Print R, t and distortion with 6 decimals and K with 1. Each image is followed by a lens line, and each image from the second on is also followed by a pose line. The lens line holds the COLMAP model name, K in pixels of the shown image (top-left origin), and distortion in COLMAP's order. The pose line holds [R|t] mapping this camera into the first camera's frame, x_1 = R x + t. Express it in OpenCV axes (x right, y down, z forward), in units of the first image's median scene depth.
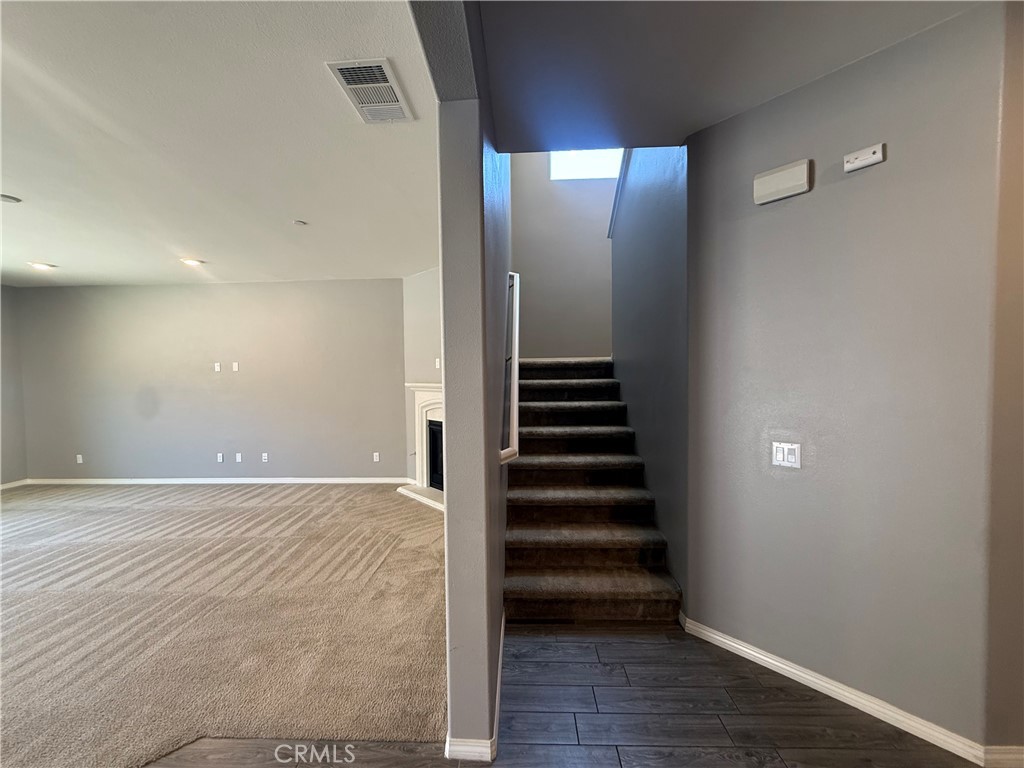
lens RADIAL K [[408.8, 0, 512.0], [0, 408.8, 384.0], [0, 0, 1]] dist [-0.000511, 0.000195]
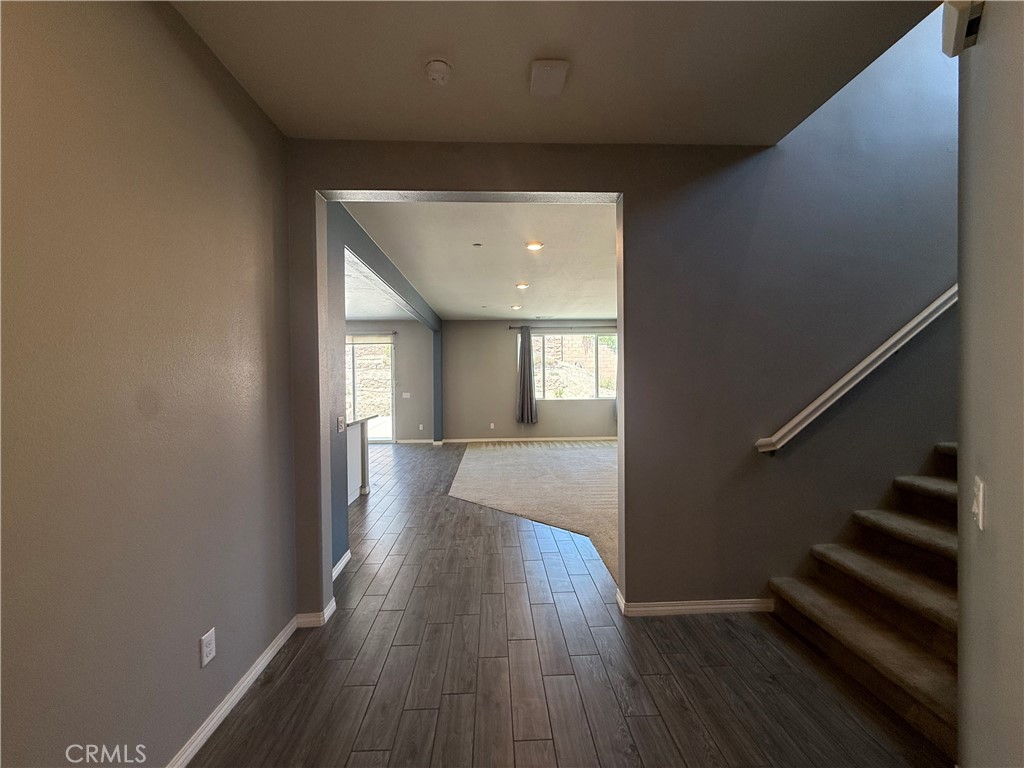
lens RADIAL K [[408.8, 0, 512.0], [0, 408.8, 384.0], [0, 0, 1]] dist [-0.000511, 0.000195]
pose [[0.086302, 0.021972, -0.996027, 0.620527], [-0.023096, 0.999532, 0.020049, 0.014718], [0.996001, 0.021274, 0.086769, 0.187845]]
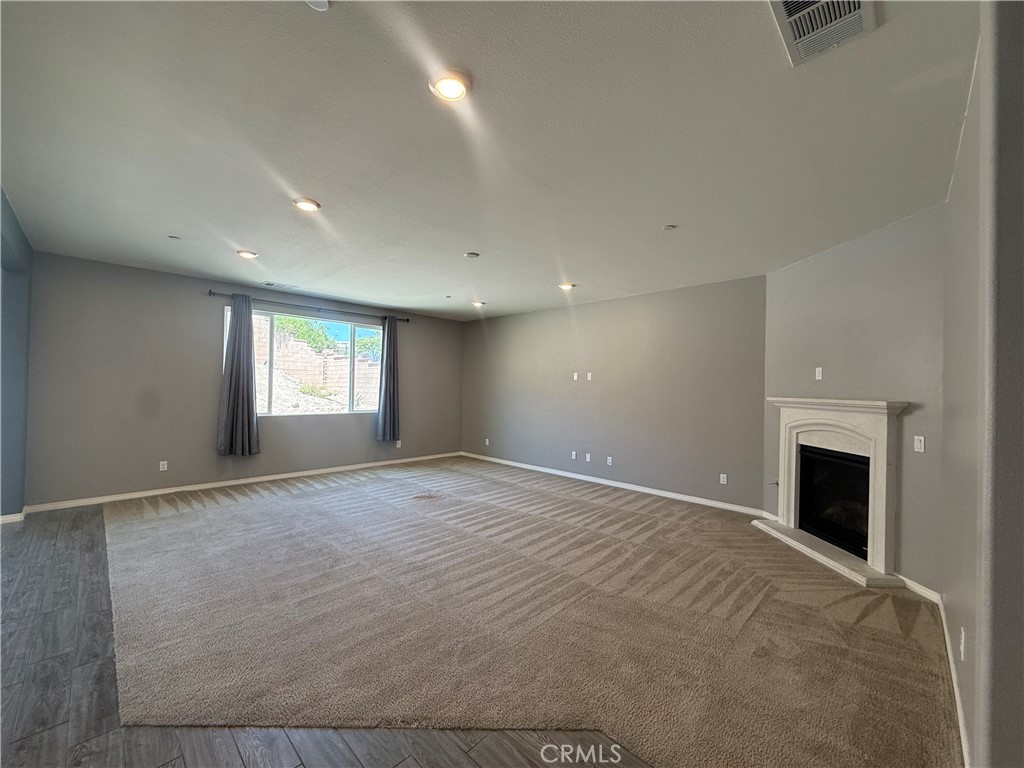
lens RADIAL K [[408.8, 0, 512.0], [0, 408.8, 384.0], [0, 0, 1]] dist [-0.000511, 0.000195]
pose [[0.743212, 0.022825, -0.668667, -0.127715], [-0.049978, 0.998520, -0.021465, 0.021348], [0.667187, 0.049372, 0.743252, 0.032184]]
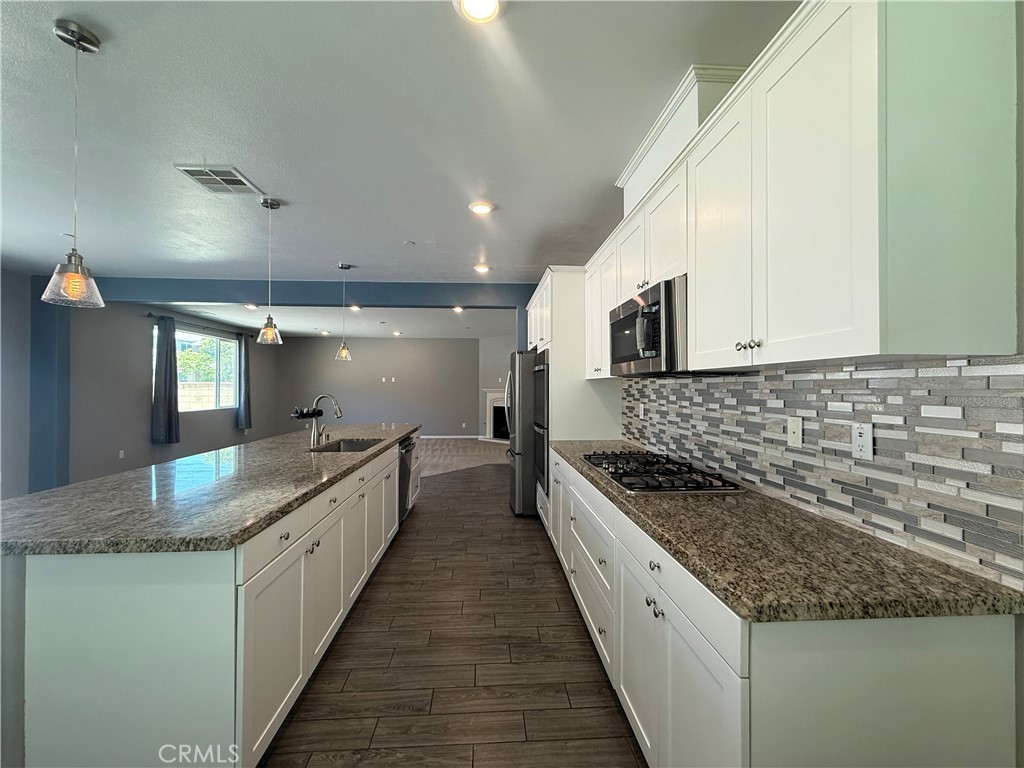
lens RADIAL K [[408.8, 0, 512.0], [0, 408.8, 384.0], [0, 0, 1]] dist [-0.000511, 0.000195]
pose [[0.993969, 0.018048, 0.108165, -0.499627], [-0.013724, 0.999081, -0.040595, 0.082012], [-0.108798, 0.038866, 0.993304, -1.654526]]
